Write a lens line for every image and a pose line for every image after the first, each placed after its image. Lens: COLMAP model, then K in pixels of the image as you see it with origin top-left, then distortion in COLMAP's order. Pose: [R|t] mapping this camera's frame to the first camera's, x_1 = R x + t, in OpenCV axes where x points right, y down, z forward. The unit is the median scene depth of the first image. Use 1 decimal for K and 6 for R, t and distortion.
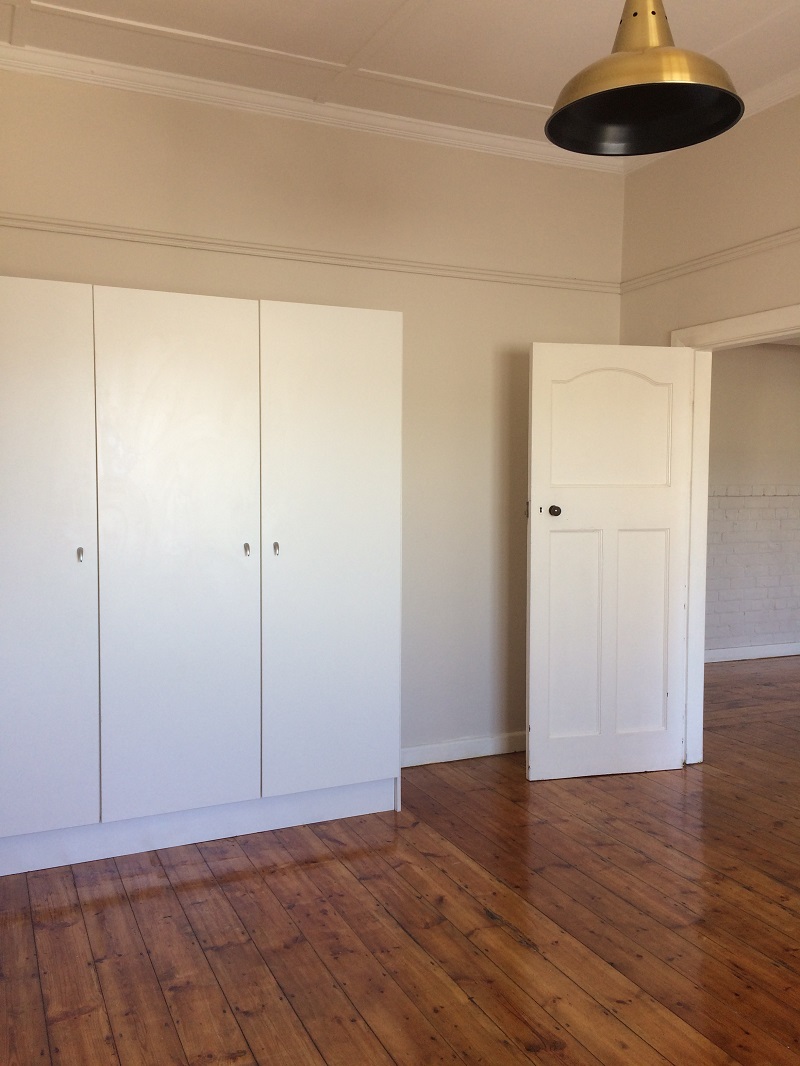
lens RADIAL K [[921.5, 0, 404.8], [0, 921.5, 532.4], [0, 0, 1]] dist [0.102118, -0.140007]
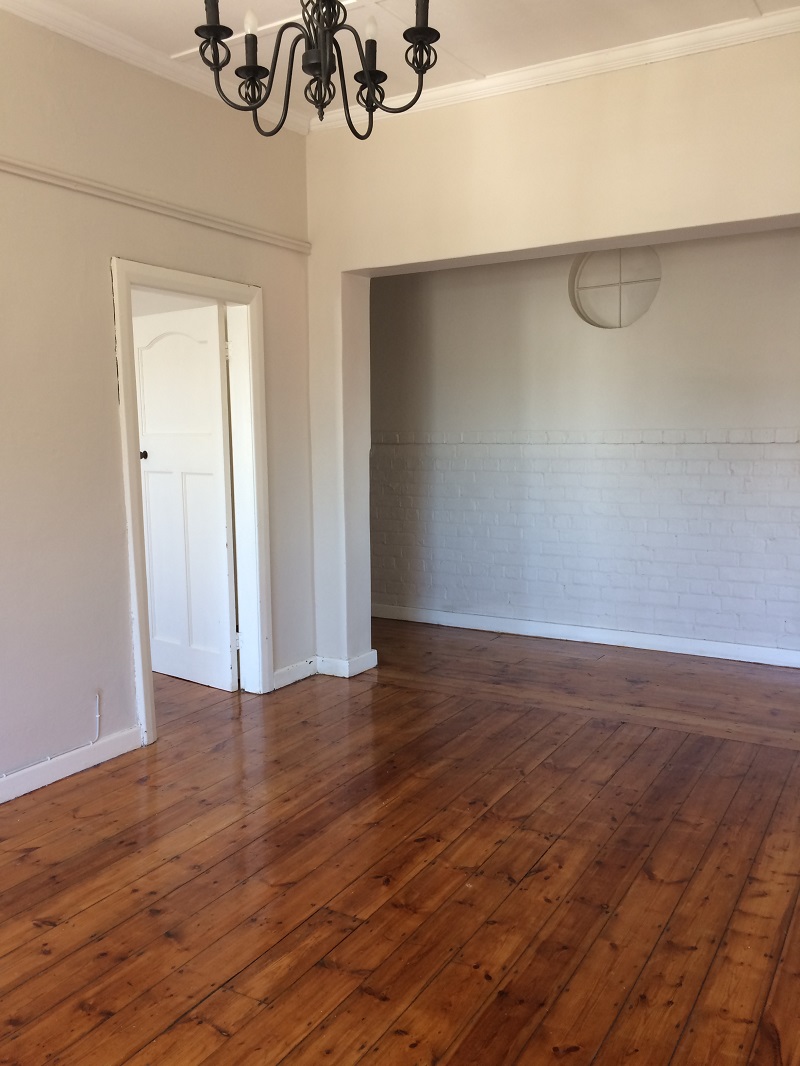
lens RADIAL K [[921.5, 0, 404.8], [0, 921.5, 532.4], [0, 0, 1]] dist [0.102118, -0.140007]
pose [[0.573754, 0.085631, -0.814539, 0.814364], [-0.034166, 0.996156, 0.080658, -0.018779], [0.818315, -0.018448, 0.574474, 0.344684]]
